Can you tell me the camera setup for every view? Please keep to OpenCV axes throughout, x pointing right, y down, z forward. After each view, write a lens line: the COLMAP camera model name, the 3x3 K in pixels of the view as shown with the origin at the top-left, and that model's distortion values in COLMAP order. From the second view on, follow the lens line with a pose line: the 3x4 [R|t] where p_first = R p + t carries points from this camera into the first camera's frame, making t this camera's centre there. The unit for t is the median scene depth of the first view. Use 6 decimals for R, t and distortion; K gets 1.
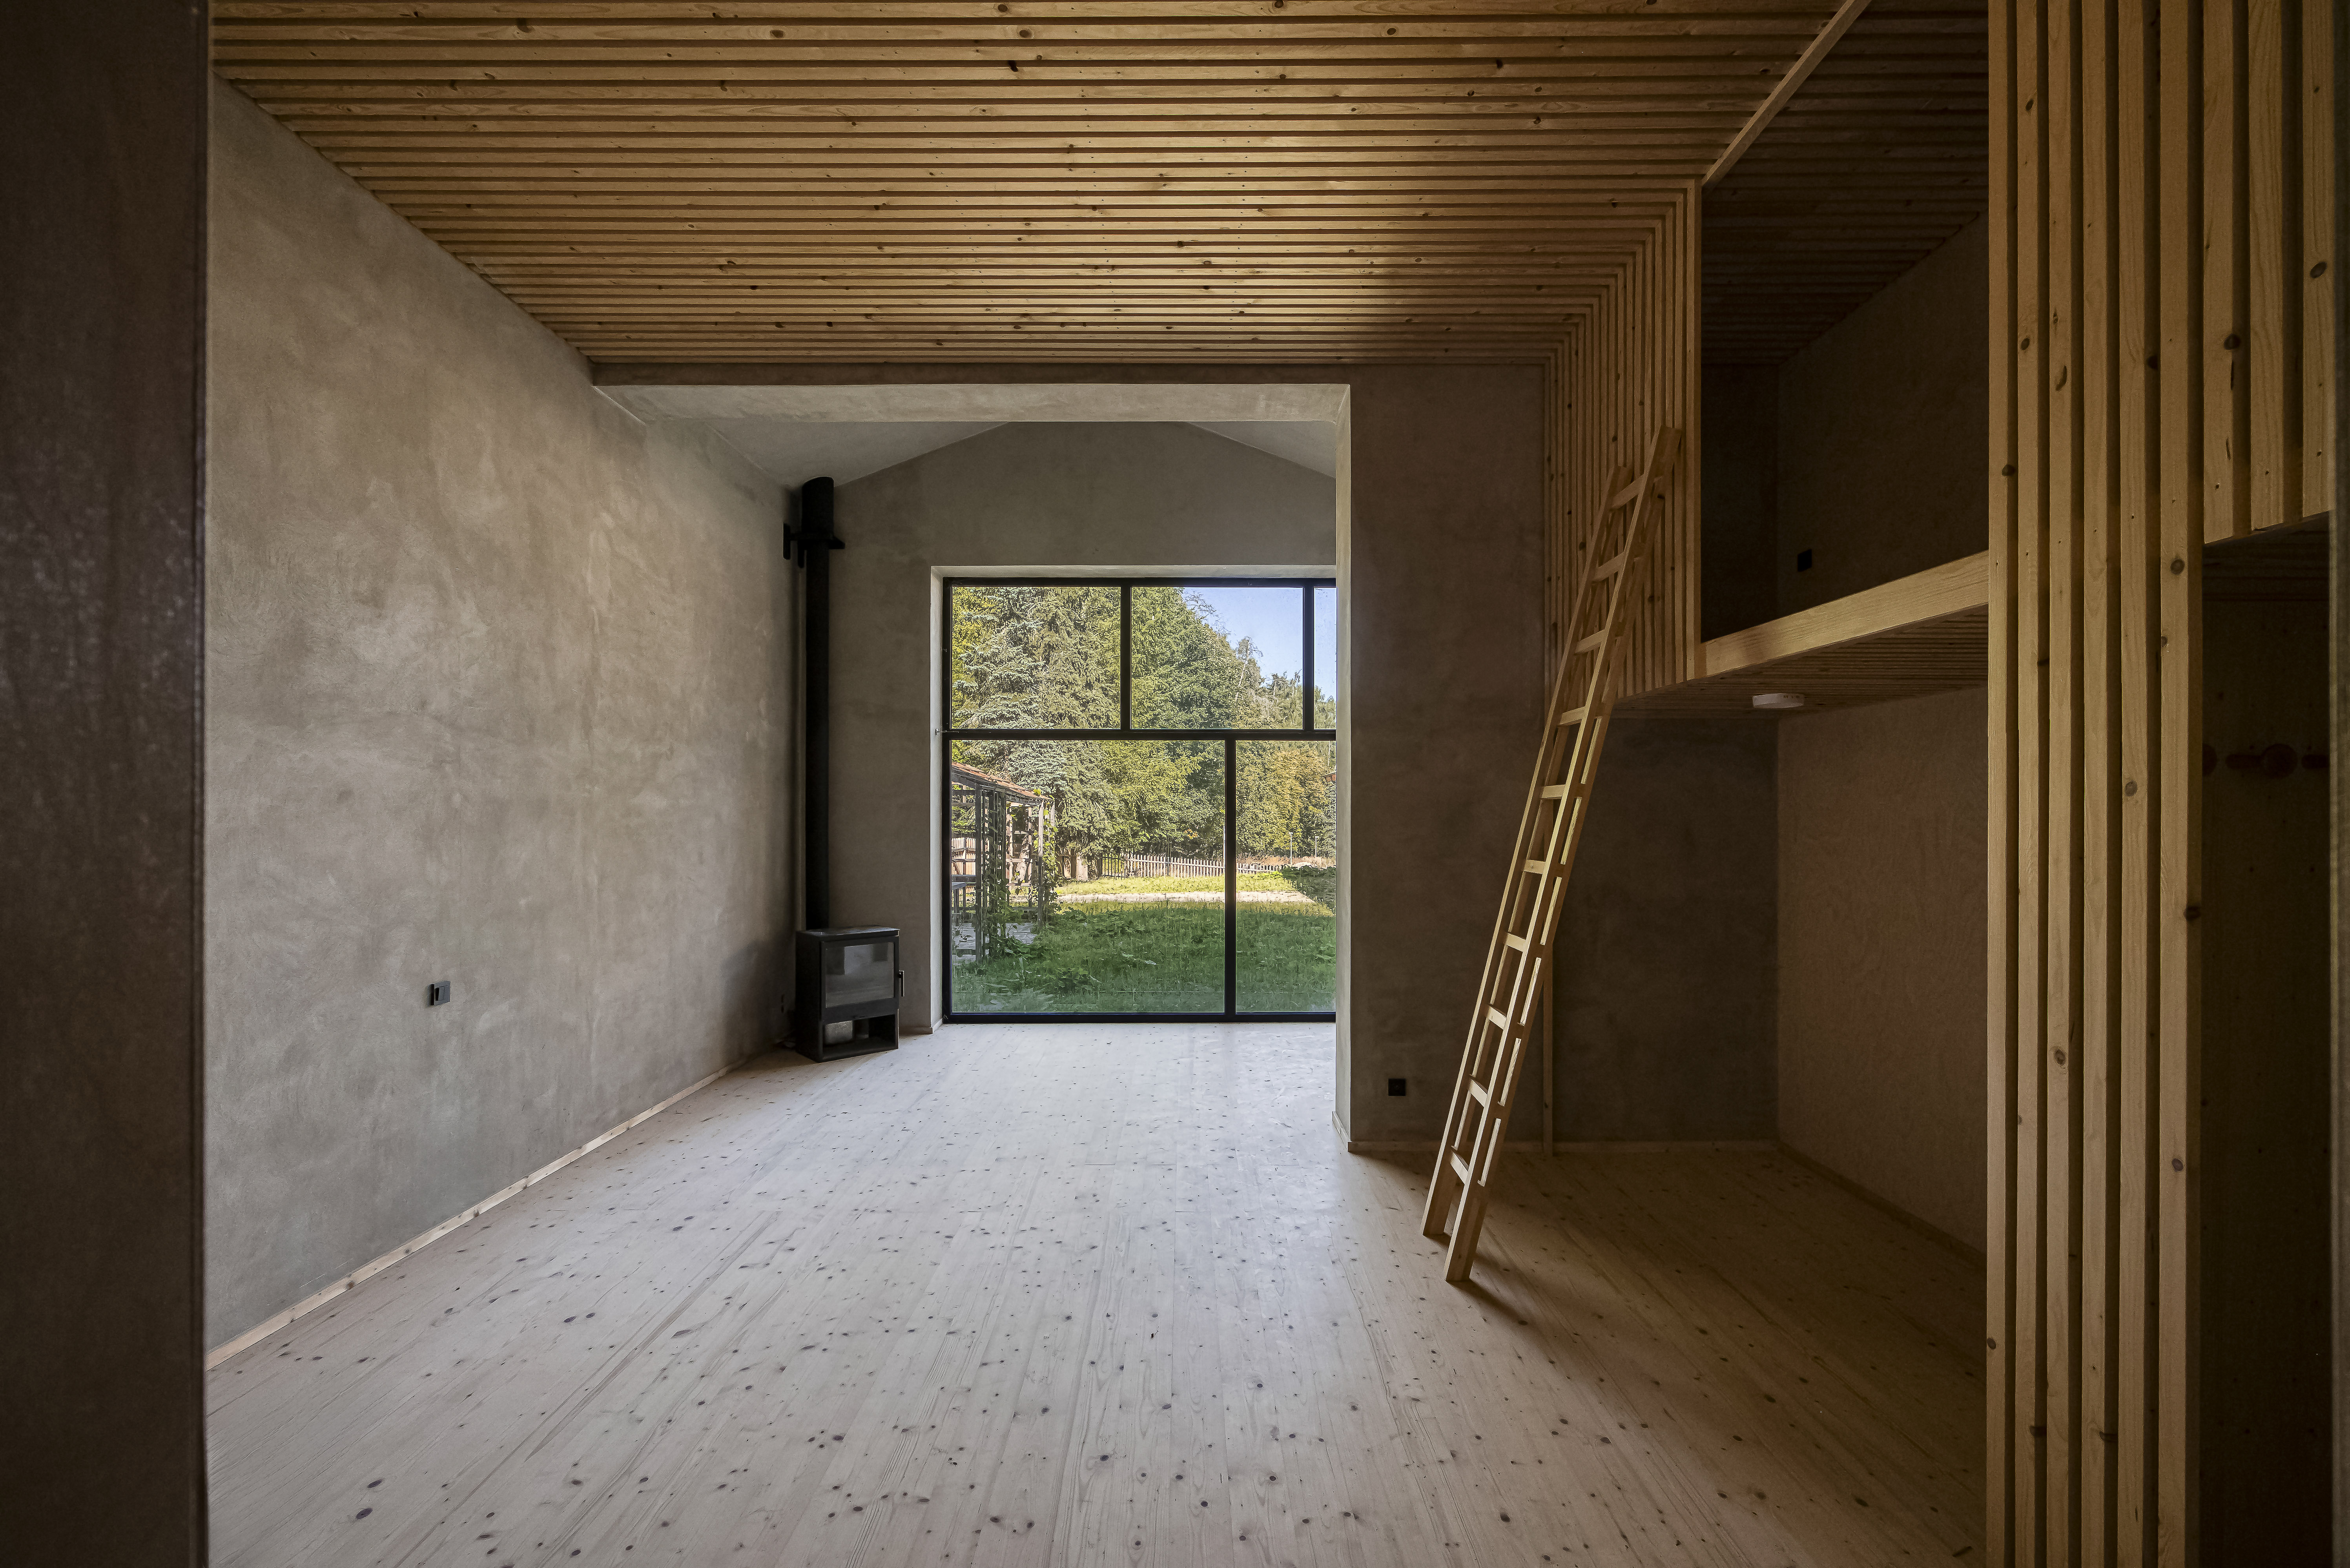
lens RADIAL K [[949.6, 0, 1185.9], [0, 949.6, 808.9], [0, 0, 1]] dist [-0.006520, 0.001207]
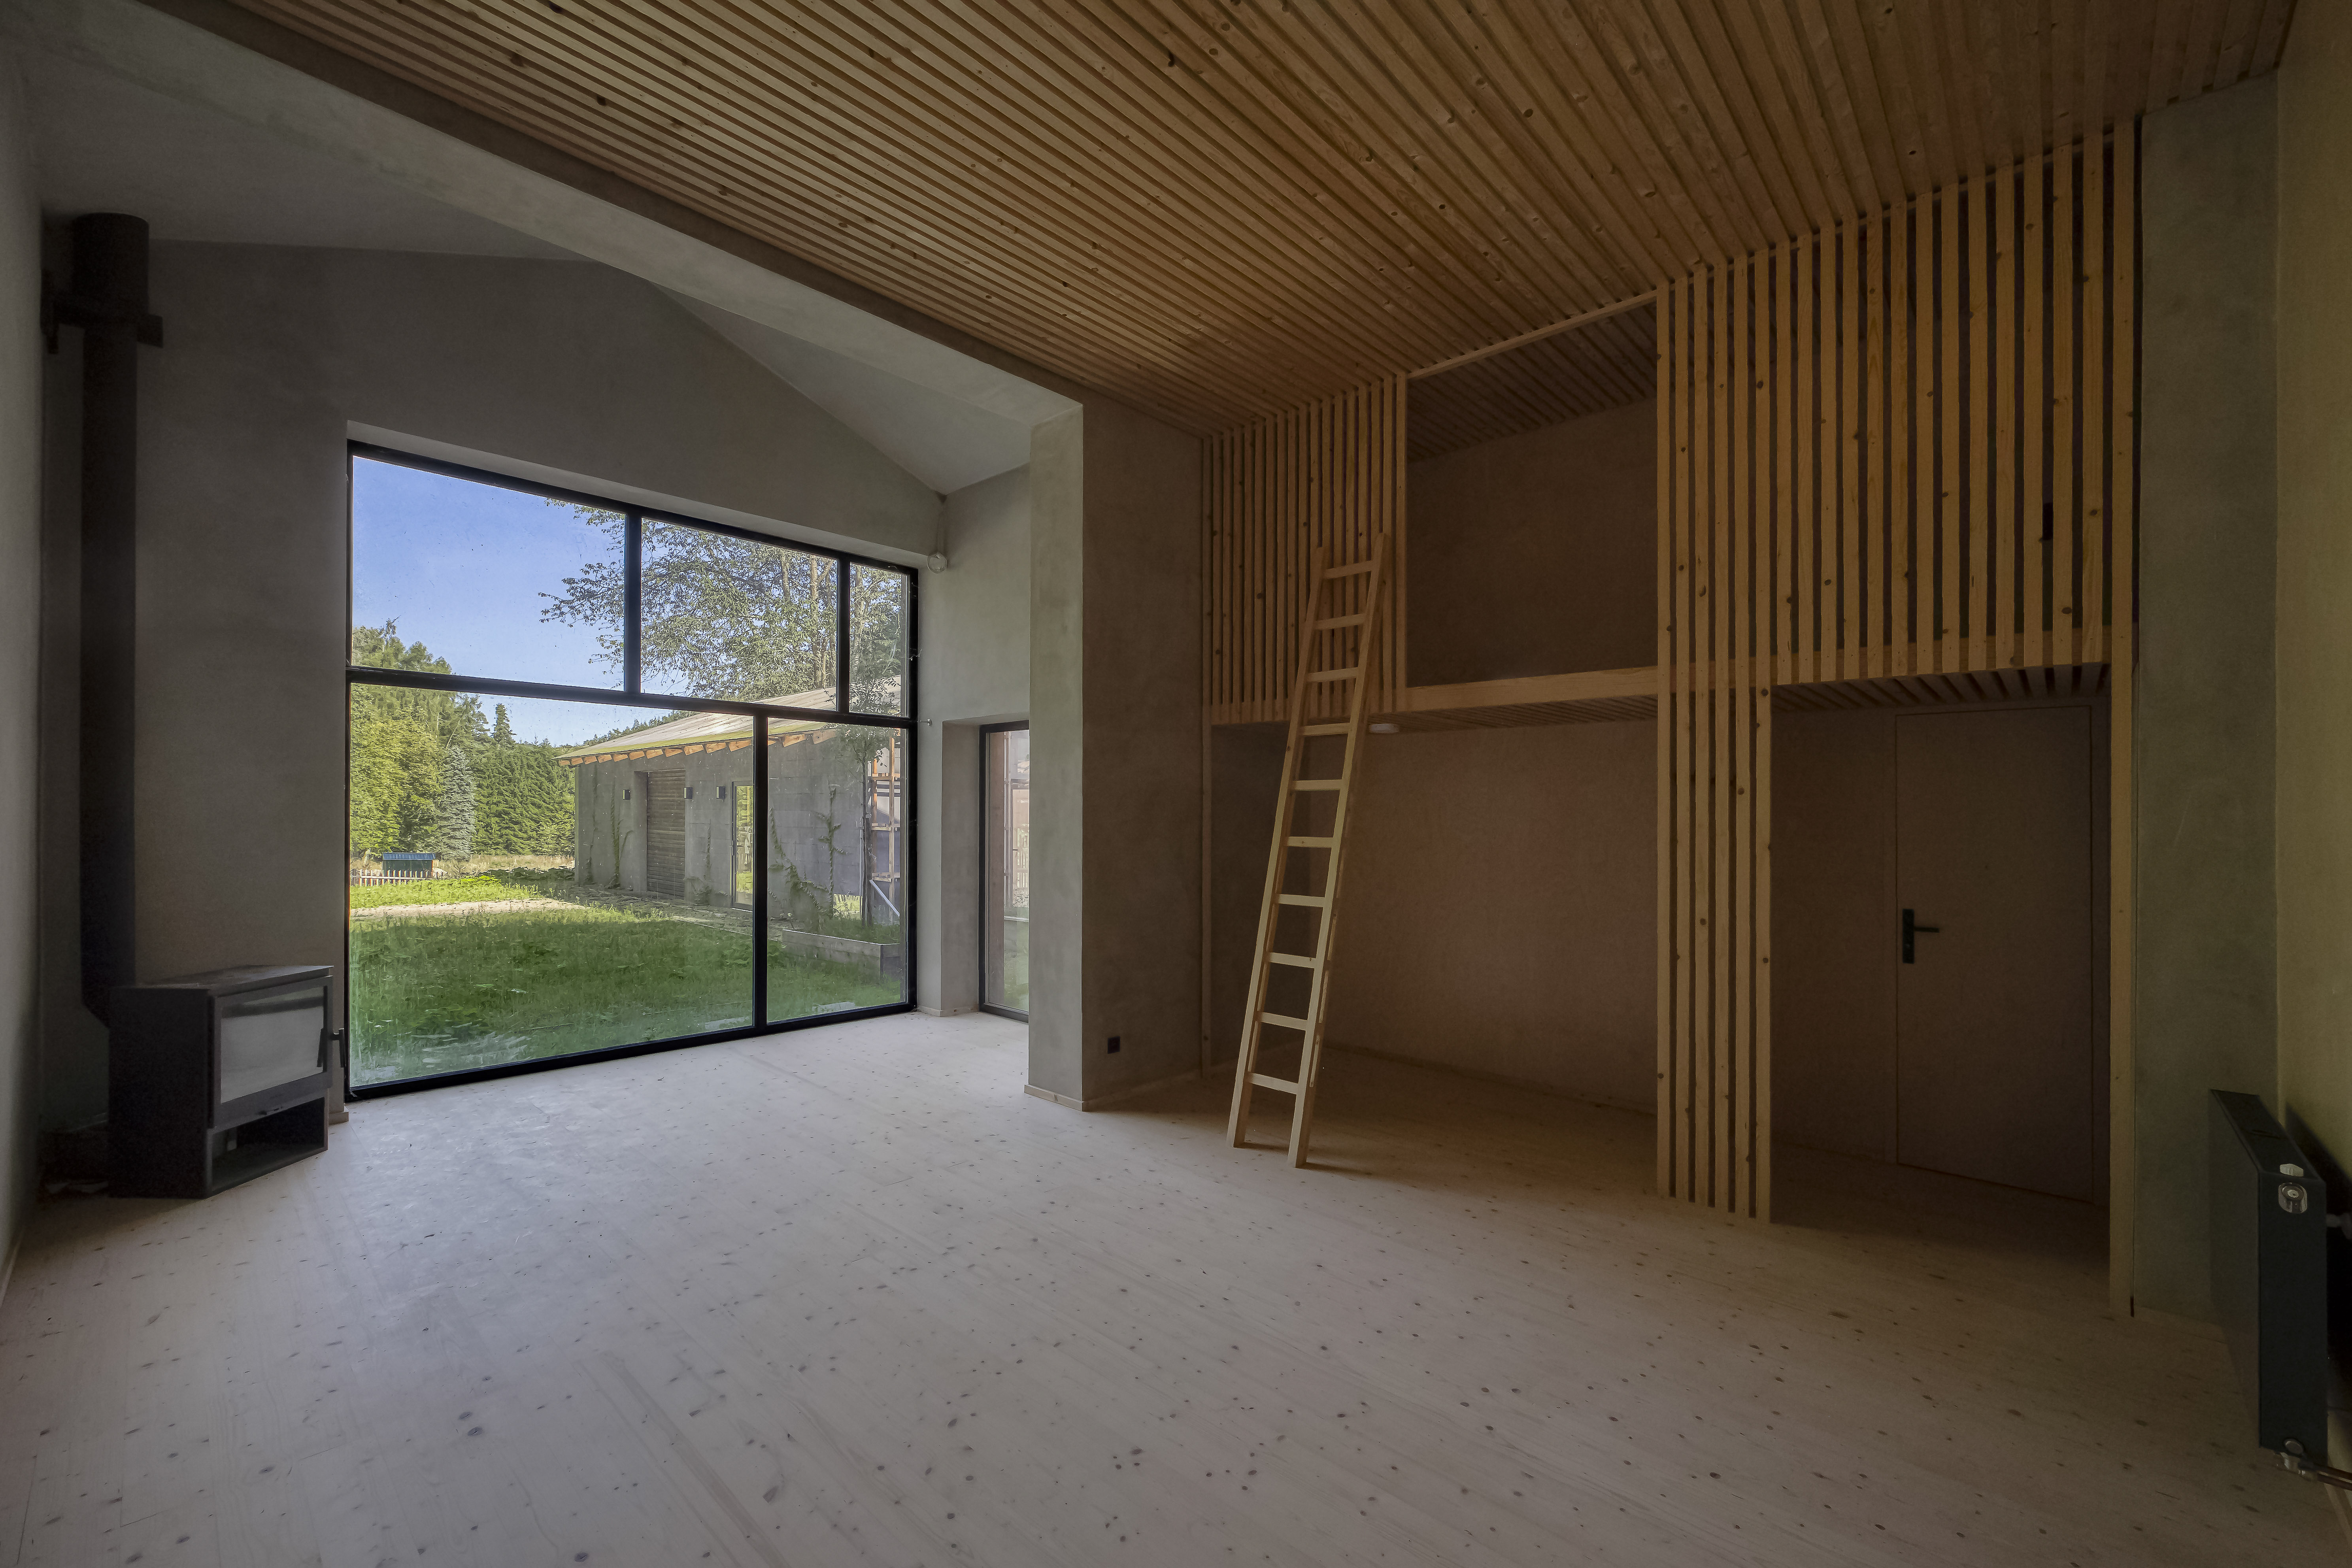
lens RADIAL K [[950.3, 0, 1194.4], [0, 950.3, 800.6], [0, 0, 1]] dist [-0.006520, 0.001207]
pose [[0.674831, 0.017495, 0.737765, -0.556024], [-0.014945, 0.999838, -0.010039, 0.015348], [-0.737821, -0.004252, 0.674983, 0.175788]]
